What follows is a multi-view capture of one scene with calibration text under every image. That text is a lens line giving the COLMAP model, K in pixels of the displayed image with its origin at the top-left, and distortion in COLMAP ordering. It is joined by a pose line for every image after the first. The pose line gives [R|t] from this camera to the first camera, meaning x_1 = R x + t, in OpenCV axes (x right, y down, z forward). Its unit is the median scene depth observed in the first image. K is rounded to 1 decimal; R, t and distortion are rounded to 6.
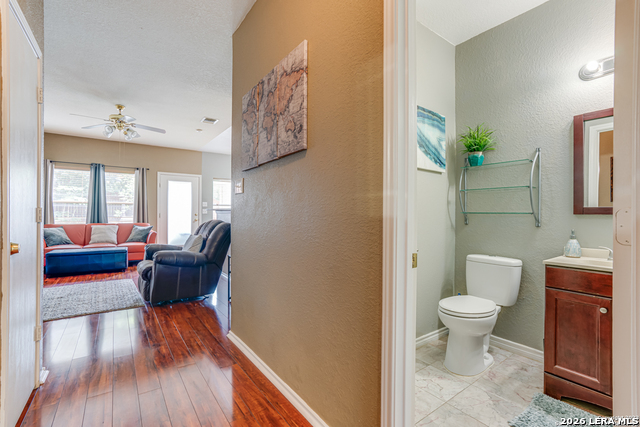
lens RADIAL K [[291.6, 0, 320.0], [0, 291.6, 213.5], [0, 0, 1]] dist [-0.051177, 0.026542]
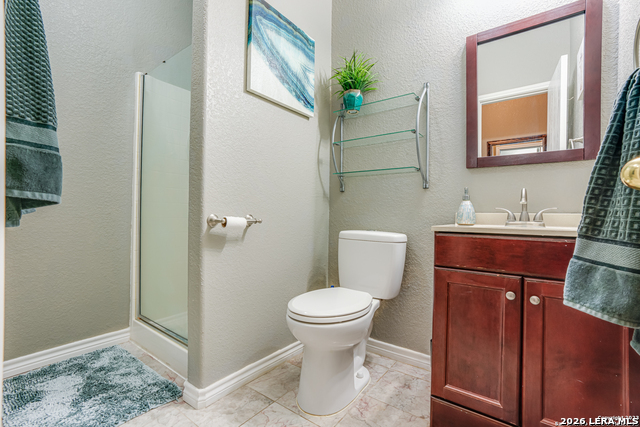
lens RADIAL K [[291.6, 0, 320.0], [0, 291.6, 213.5], [0, 0, 1]] dist [-0.051177, 0.026542]
pose [[0.955987, 0.004870, 0.293368, 0.251976], [-0.006074, 0.999976, 0.003192, 0.099046], [-0.293346, -0.004834, 0.955994, 0.323954]]
